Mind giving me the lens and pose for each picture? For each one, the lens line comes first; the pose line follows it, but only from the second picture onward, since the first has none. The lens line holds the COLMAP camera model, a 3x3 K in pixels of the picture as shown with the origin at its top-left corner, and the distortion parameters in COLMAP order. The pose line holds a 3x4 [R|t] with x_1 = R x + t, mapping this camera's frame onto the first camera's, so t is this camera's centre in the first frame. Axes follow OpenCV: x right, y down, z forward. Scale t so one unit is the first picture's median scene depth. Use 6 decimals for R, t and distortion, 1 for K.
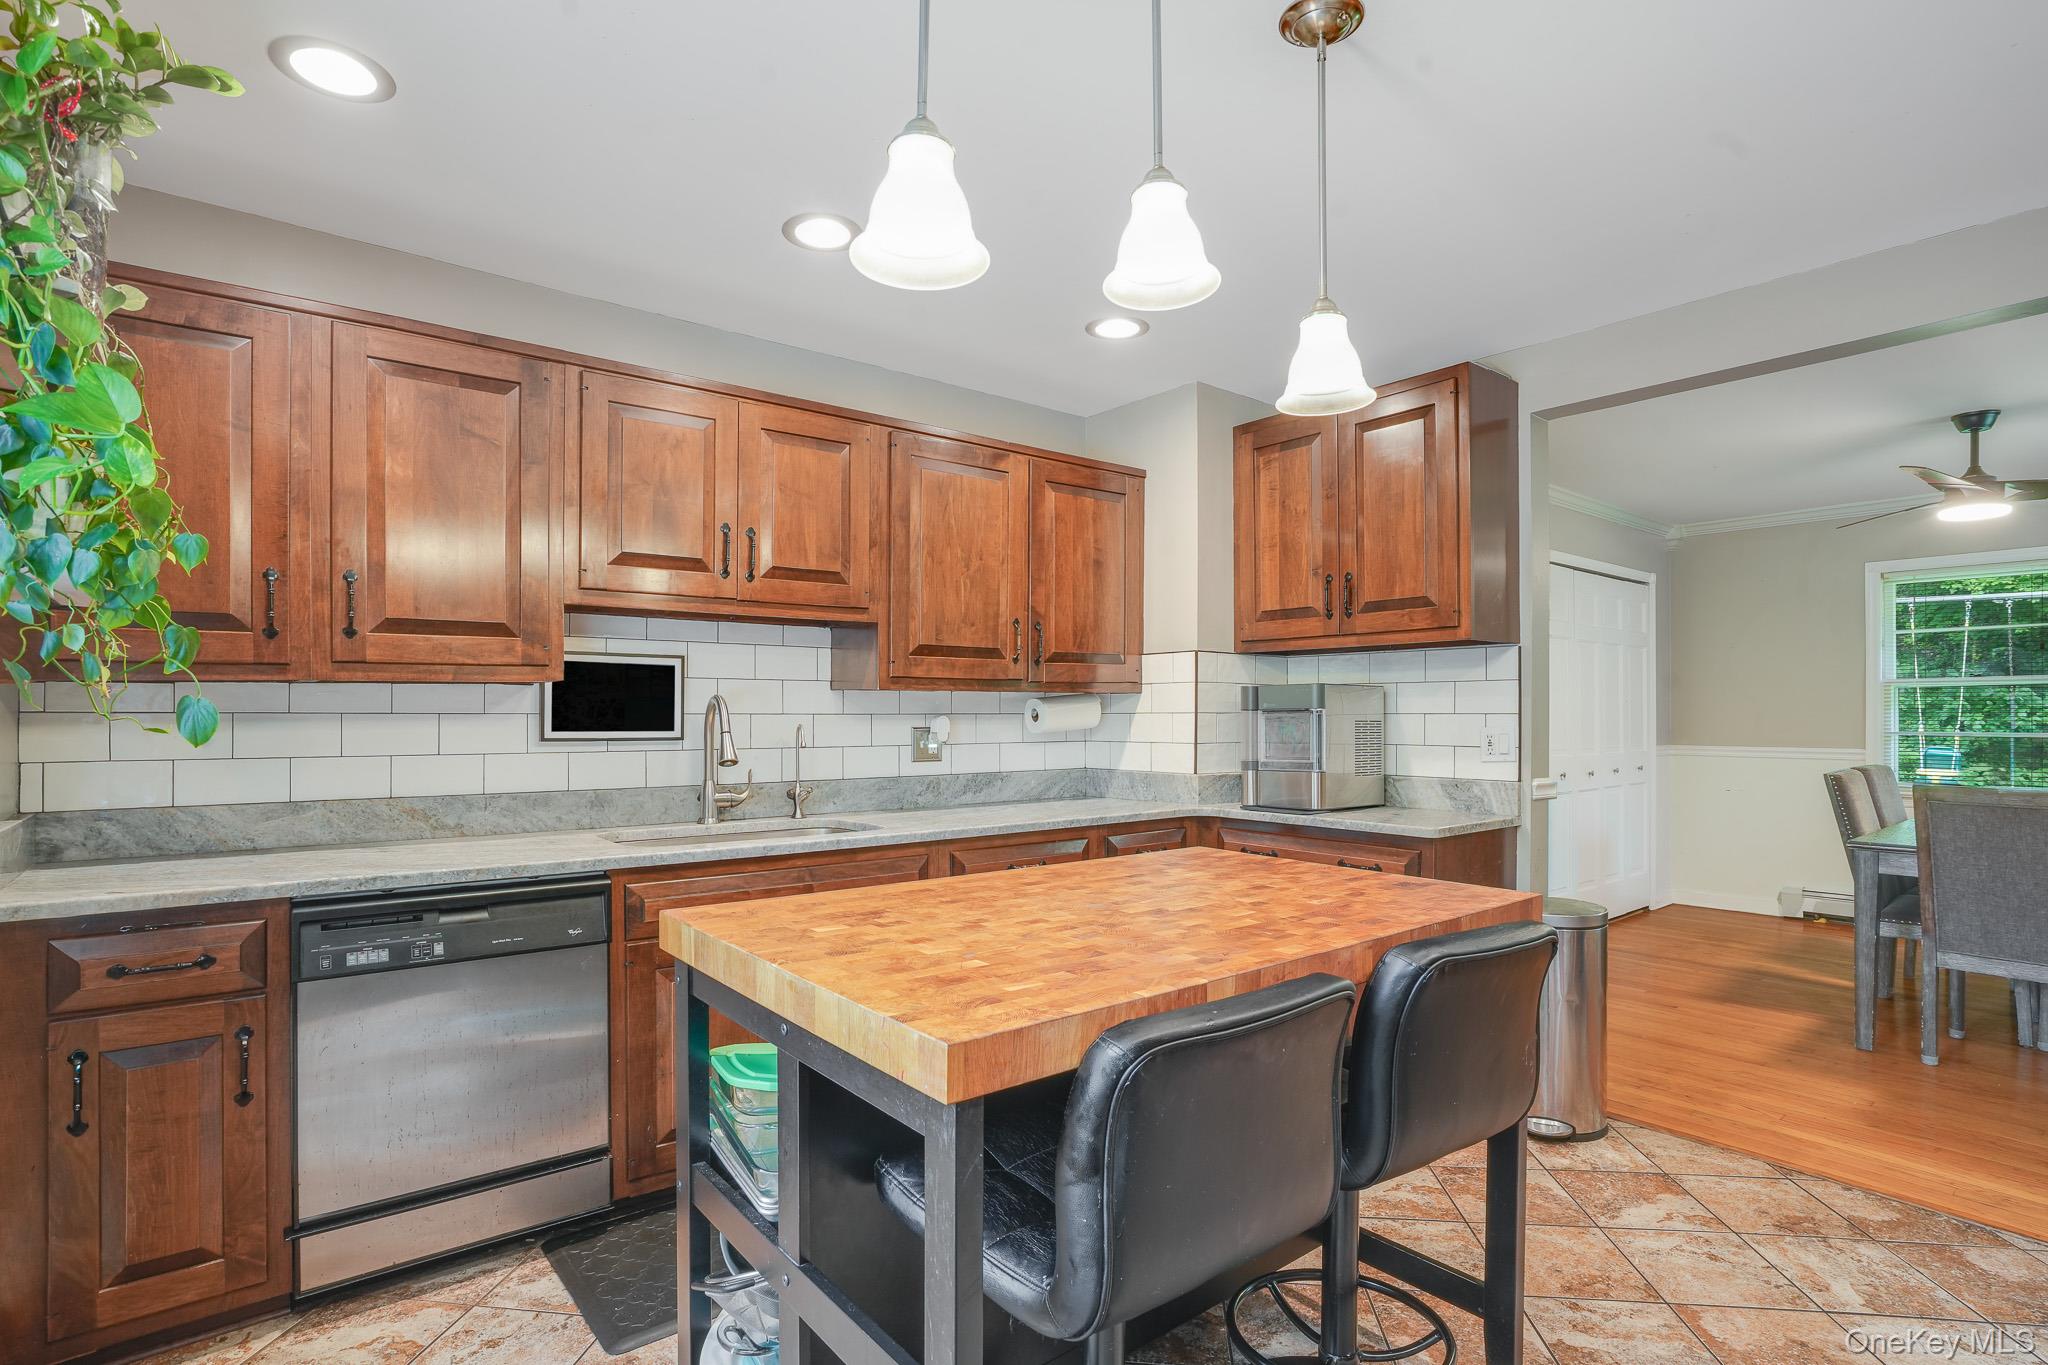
lens RADIAL K [[1011.6, 0, 998.1], [0, 1011.6, 714.7], [0, 0, 1]] dist [-0.053381, 0.033847]
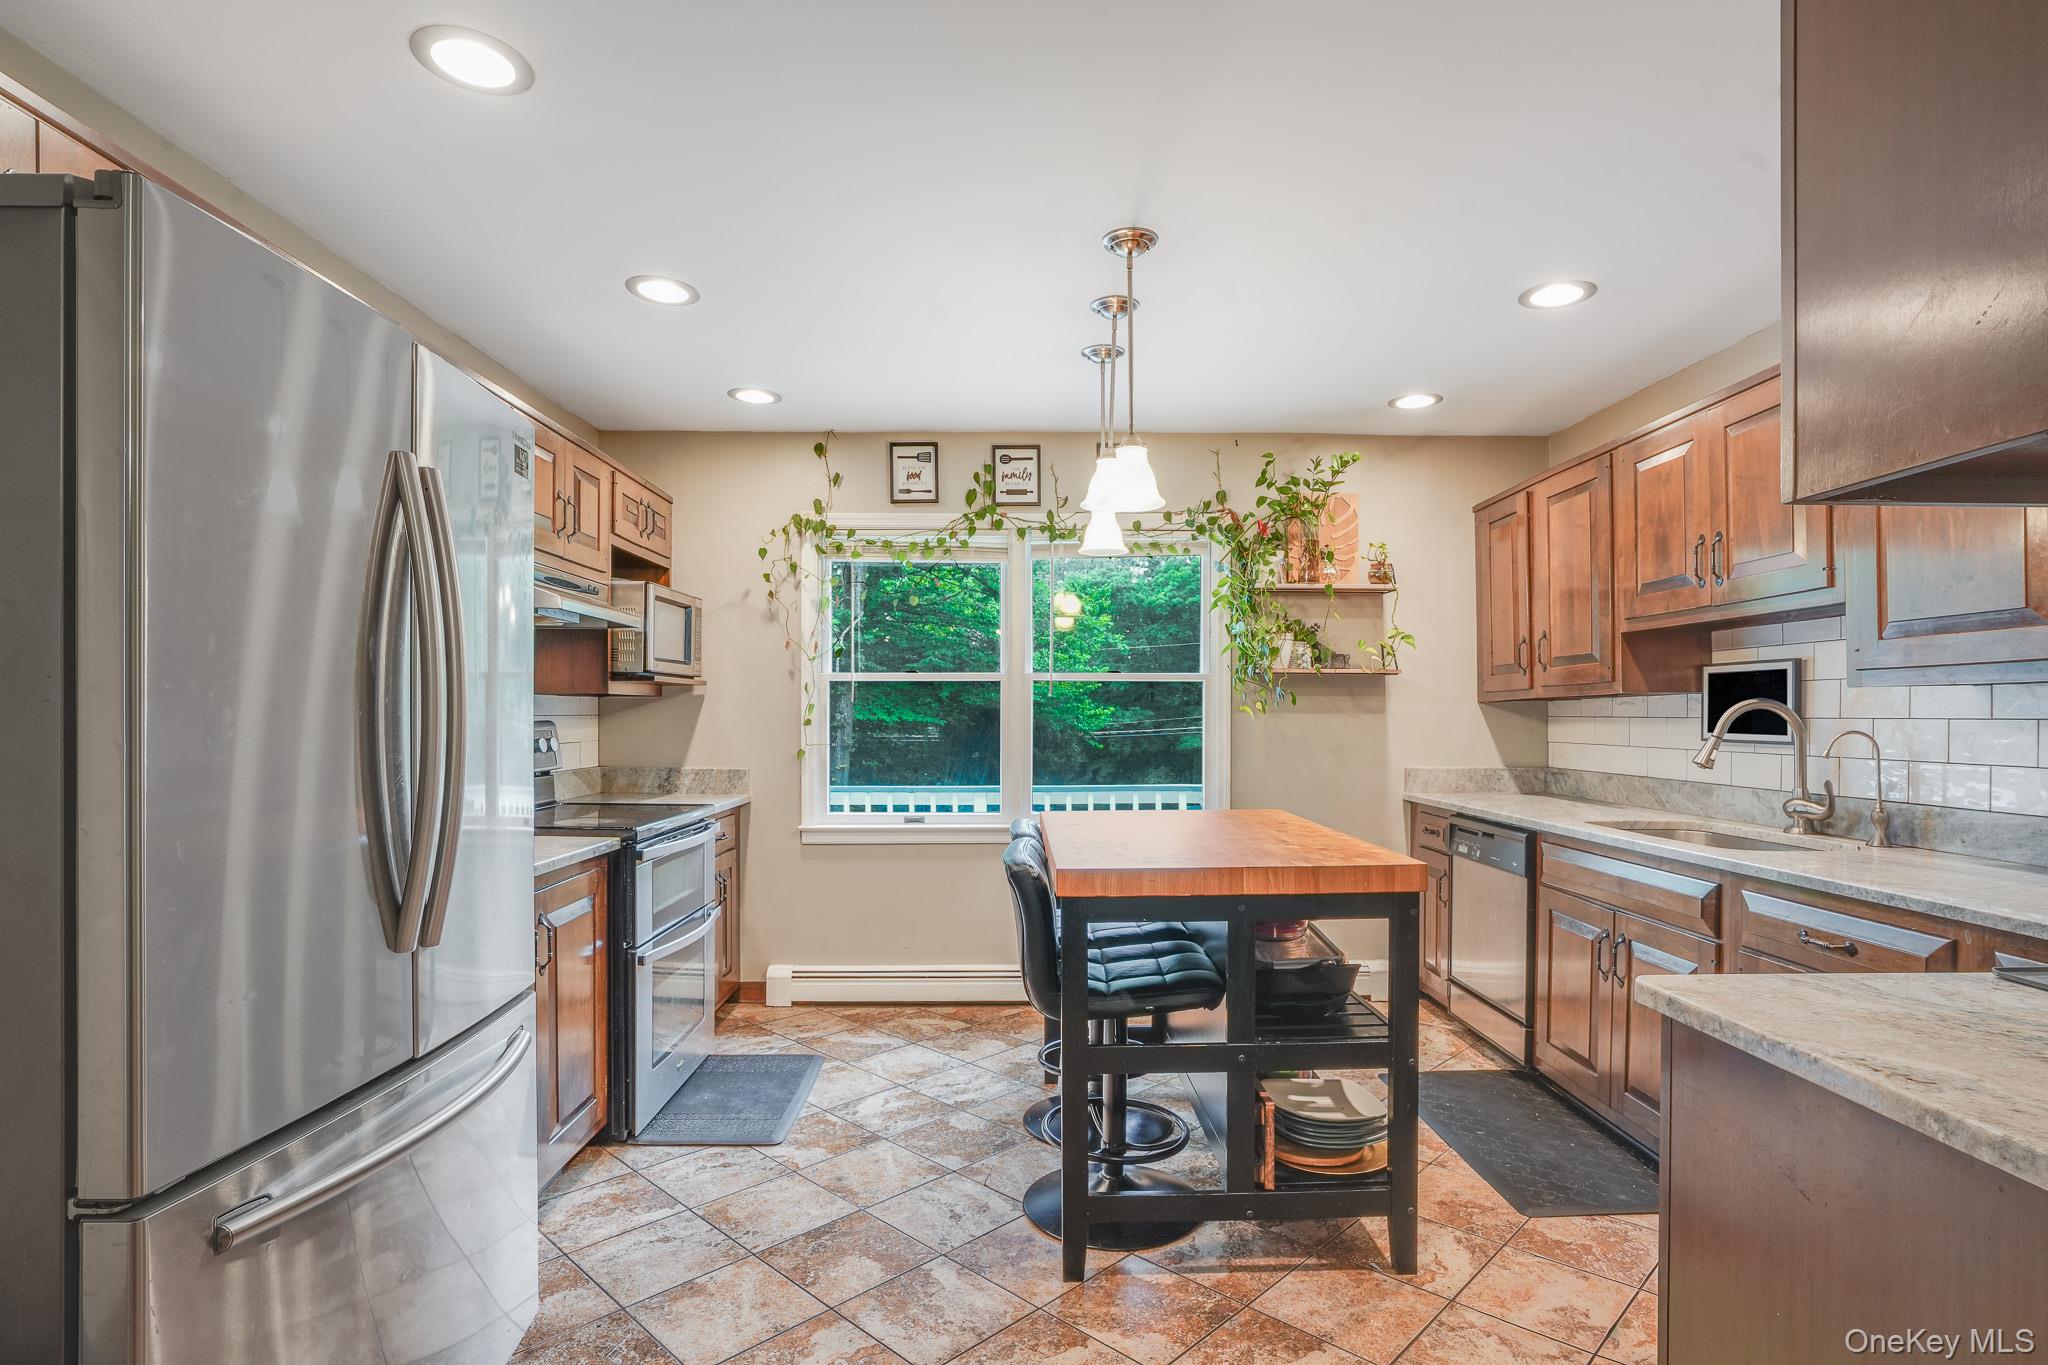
lens RADIAL K [[1026.8, 0, 1028.3], [0, 1026.8, 705.7], [0, 0, 1]] dist [-0.057535, 0.063816]
pose [[-0.595843, -0.008522, -0.803056, 0.895452], [-0.002116, 0.999957, -0.009042, -0.002145], [0.803098, -0.003689, -0.595835, 0.967666]]
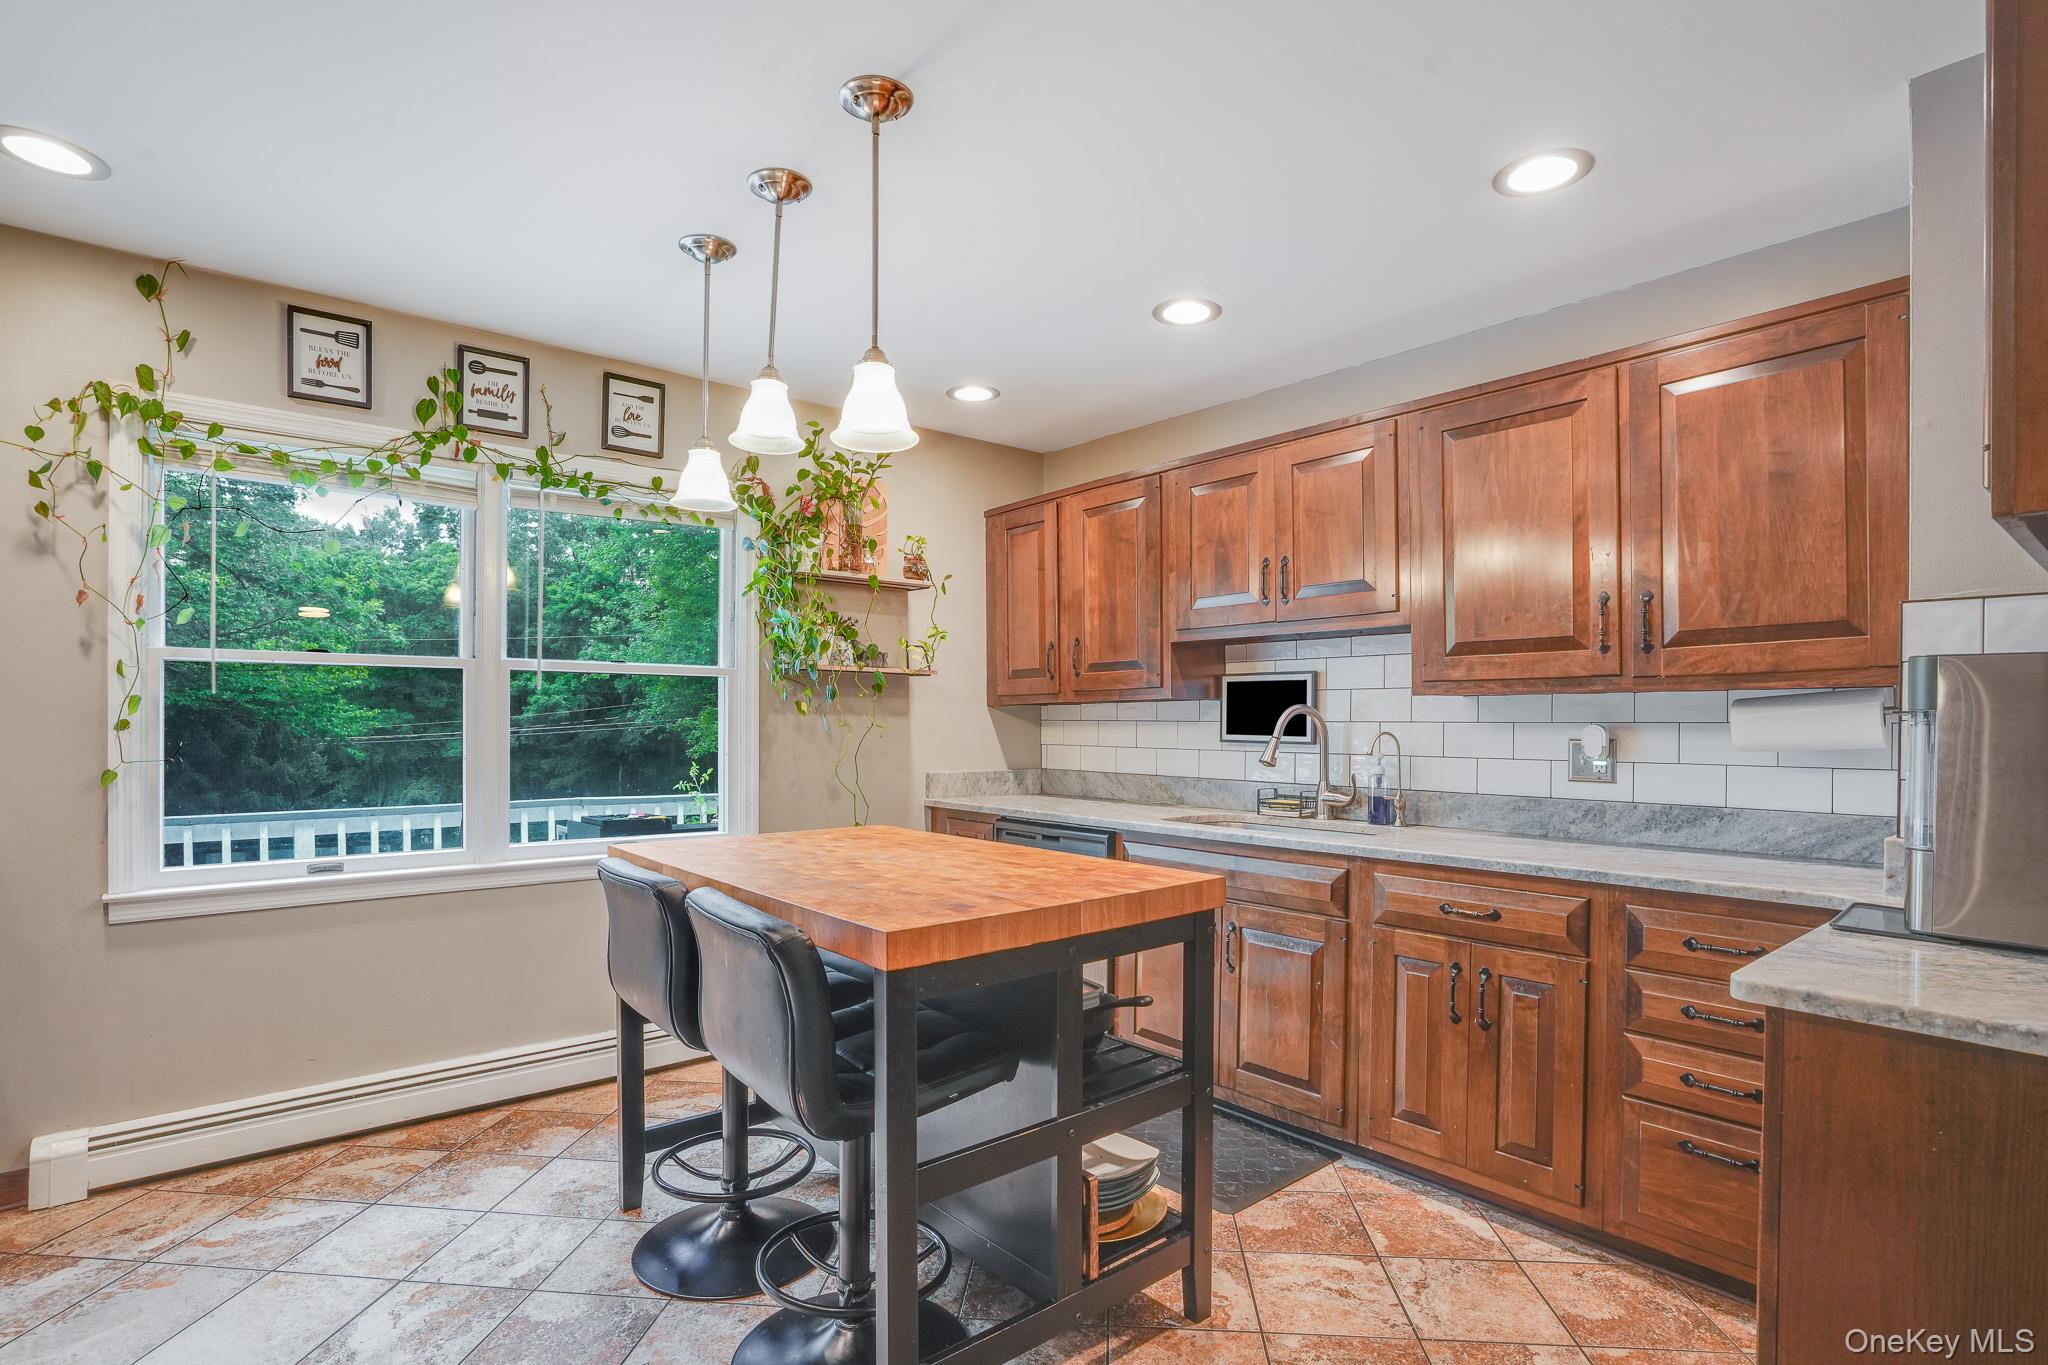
lens RADIAL K [[1011.6, 0, 998.1], [0, 1011.6, 714.7], [0, 0, 1]] dist [-0.053381, 0.033847]
pose [[0.032142, -0.007277, -0.999457, 0.804158], [-0.005511, 0.999957, -0.007458, 0.002000], [0.999468, 0.005748, 0.032100, 0.591046]]
